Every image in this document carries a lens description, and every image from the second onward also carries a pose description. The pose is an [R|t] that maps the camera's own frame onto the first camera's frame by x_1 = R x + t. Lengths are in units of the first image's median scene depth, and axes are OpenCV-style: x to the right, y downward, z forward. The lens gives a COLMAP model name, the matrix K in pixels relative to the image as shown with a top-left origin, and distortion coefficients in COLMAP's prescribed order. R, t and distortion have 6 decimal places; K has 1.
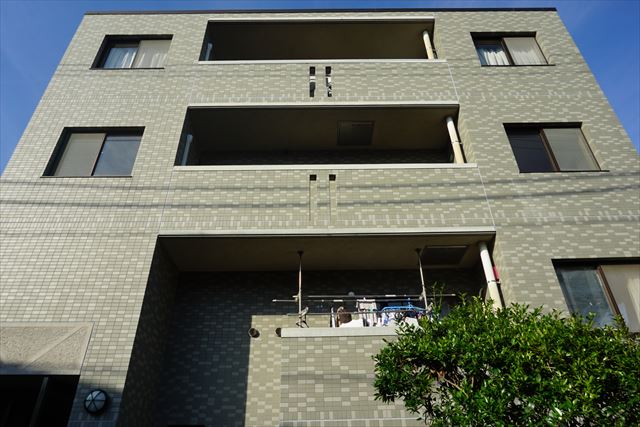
lens RADIAL K [[430.4, 0, 321.6], [0, 430.4, 214.0], [0, 0, 1]] dist [-0.024108, 0.002236]
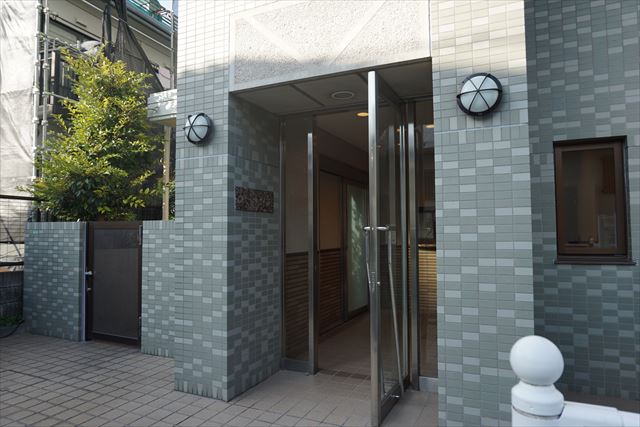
lens RADIAL K [[430.4, 0, 321.0], [0, 430.4, 211.7], [0, 0, 1]] dist [-0.024108, 0.002236]
pose [[0.911435, -0.021946, -0.410859, -0.390701], [0.226306, 0.860697, 0.456056, 0.219277], [0.343617, -0.508645, 0.789435, 0.342930]]
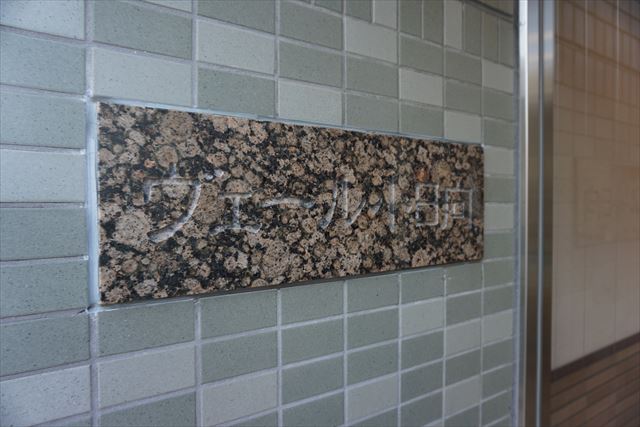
lens RADIAL K [[430.4, 0, 321.6], [0, 430.4, 213.0], [0, 0, 1]] dist [-0.024108, 0.002236]
pose [[0.562842, 0.010572, -0.826497, -0.633966], [0.455408, 0.830493, 0.320755, 0.418209], [0.689791, -0.556928, 0.462622, 0.726020]]
